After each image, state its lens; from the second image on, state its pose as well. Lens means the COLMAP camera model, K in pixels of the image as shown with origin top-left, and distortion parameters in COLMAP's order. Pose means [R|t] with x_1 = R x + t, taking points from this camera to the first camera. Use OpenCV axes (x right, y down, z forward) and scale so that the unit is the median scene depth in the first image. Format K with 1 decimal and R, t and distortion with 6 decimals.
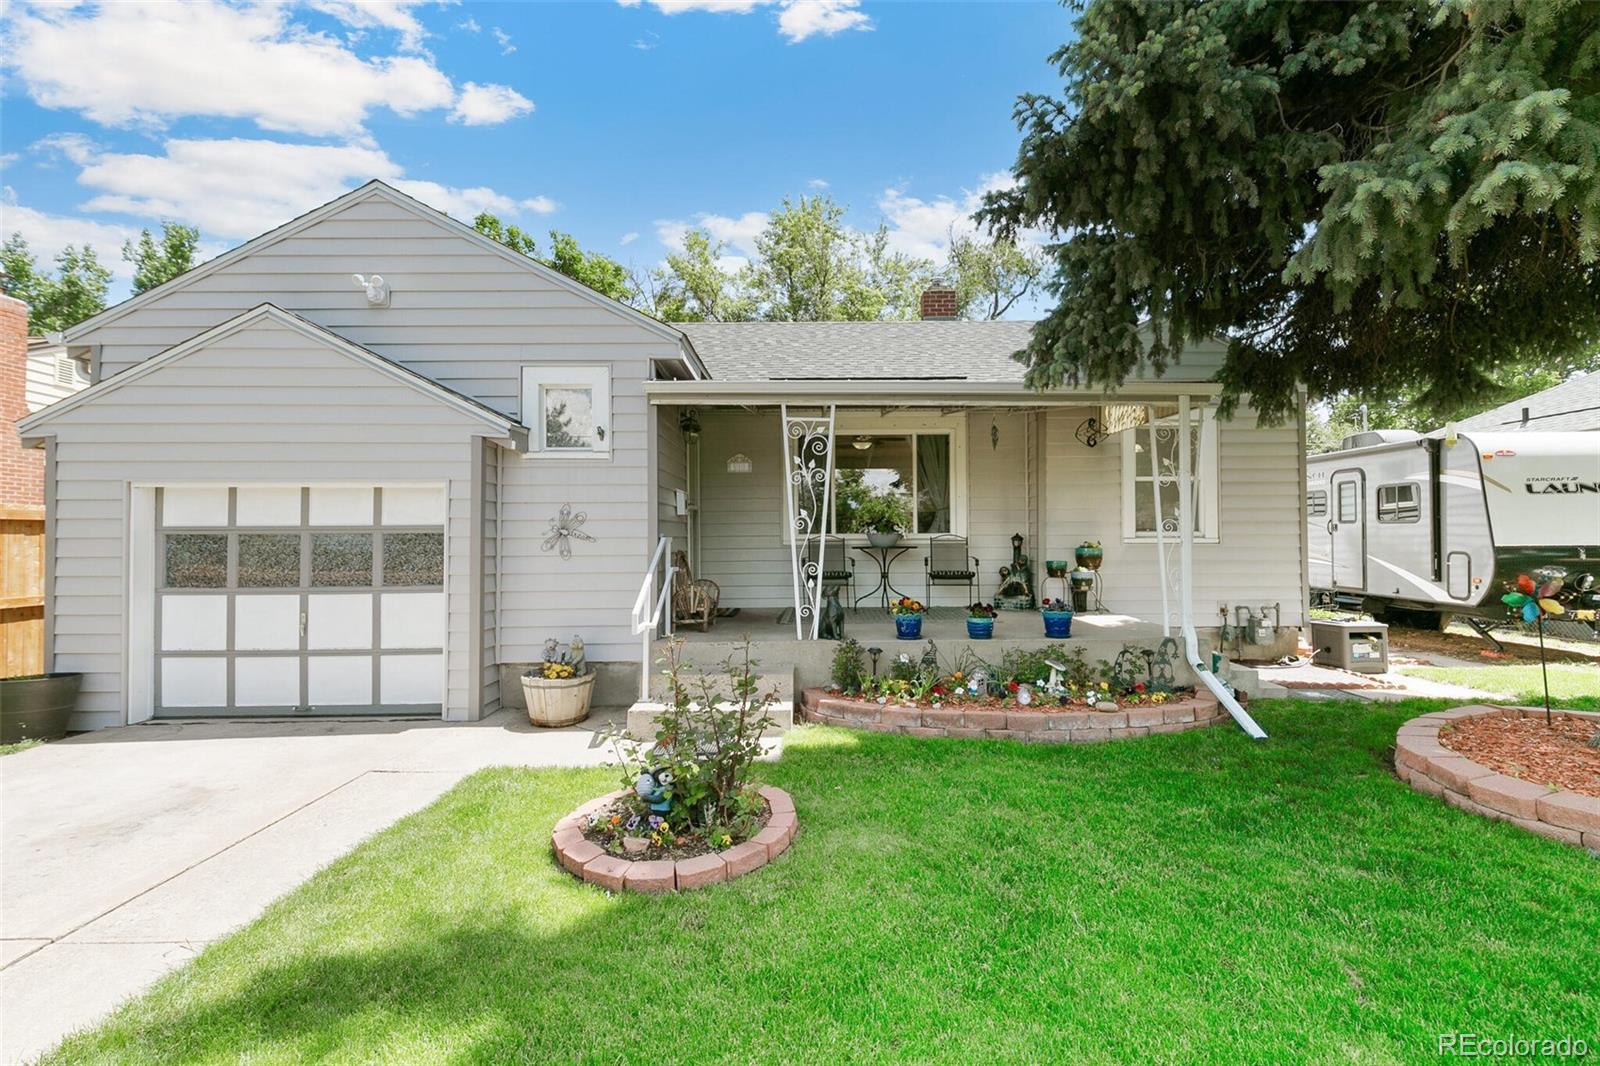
lens RADIAL K [[717.2, 0, 832.8], [0, 717.2, 535.4], [0, 0, 1]] dist [0.014109, 0.000100]
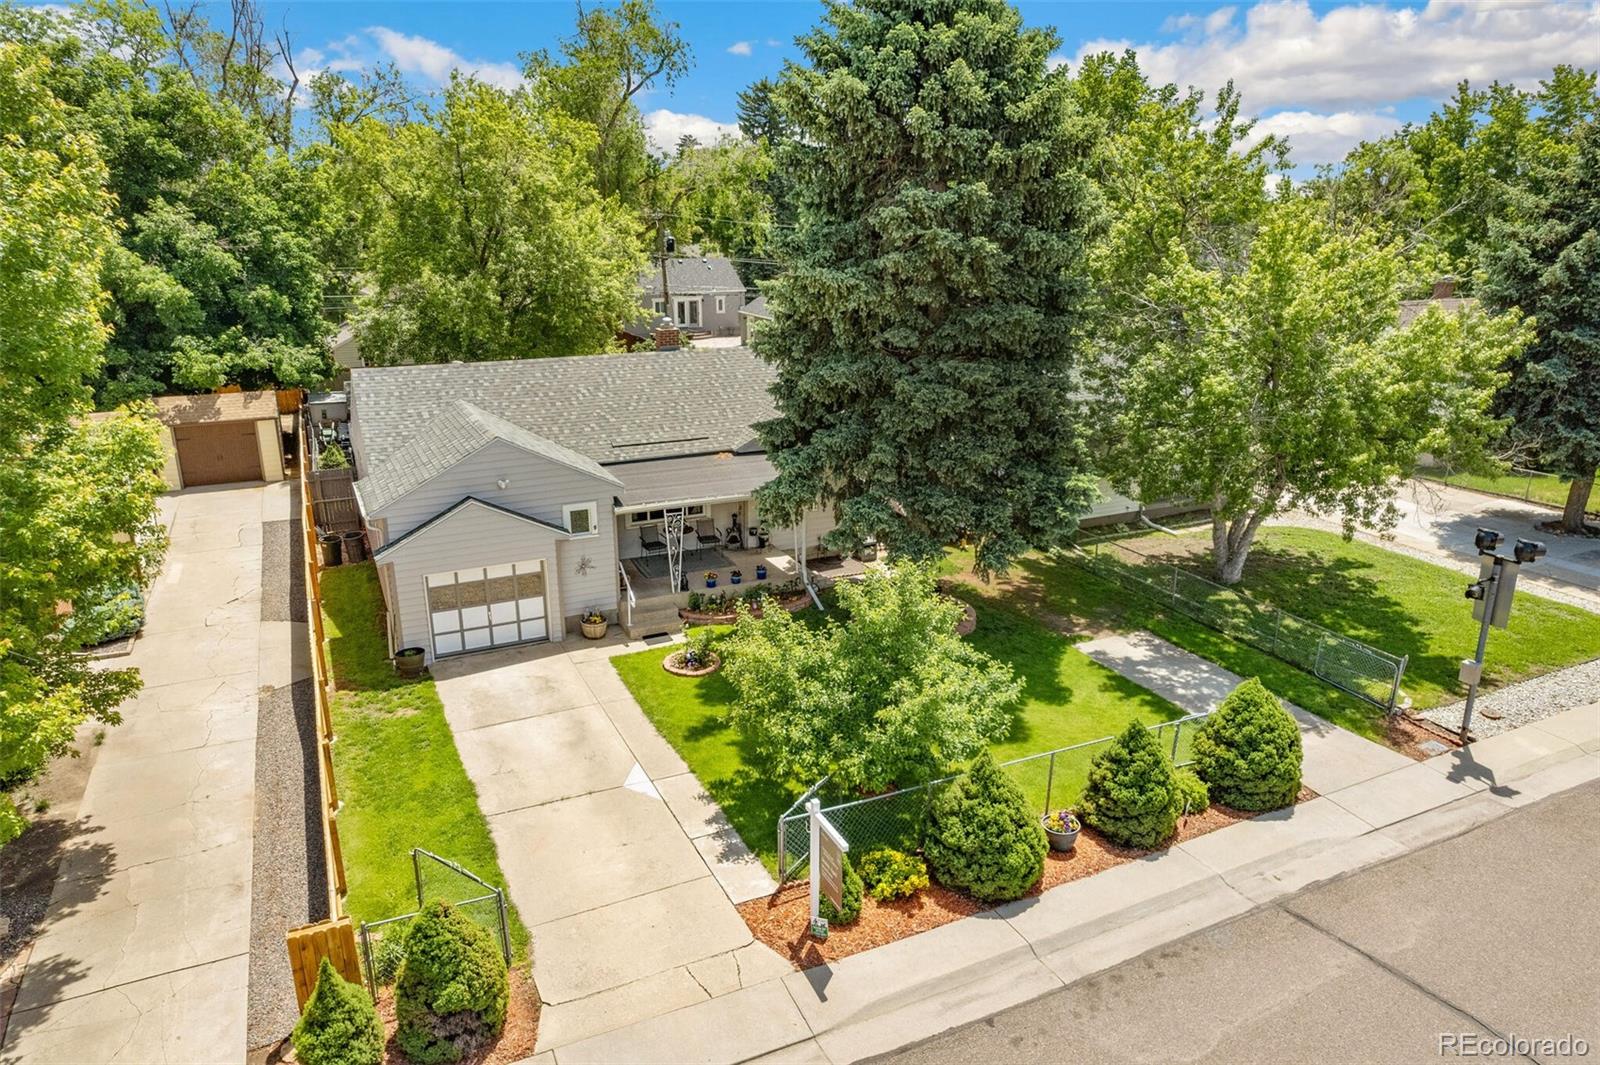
lens RADIAL K [[1065.8, 0, 800.0], [0, 1065.8, 532.5], [0, 0, 1]] dist [-0.063511, 0.000928]
pose [[0.910254, -0.122684, 0.395456, -1.157600], [0.002343, 0.956605, 0.291379, -1.226604], [-0.414043, -0.264302, 0.871041, -2.596578]]
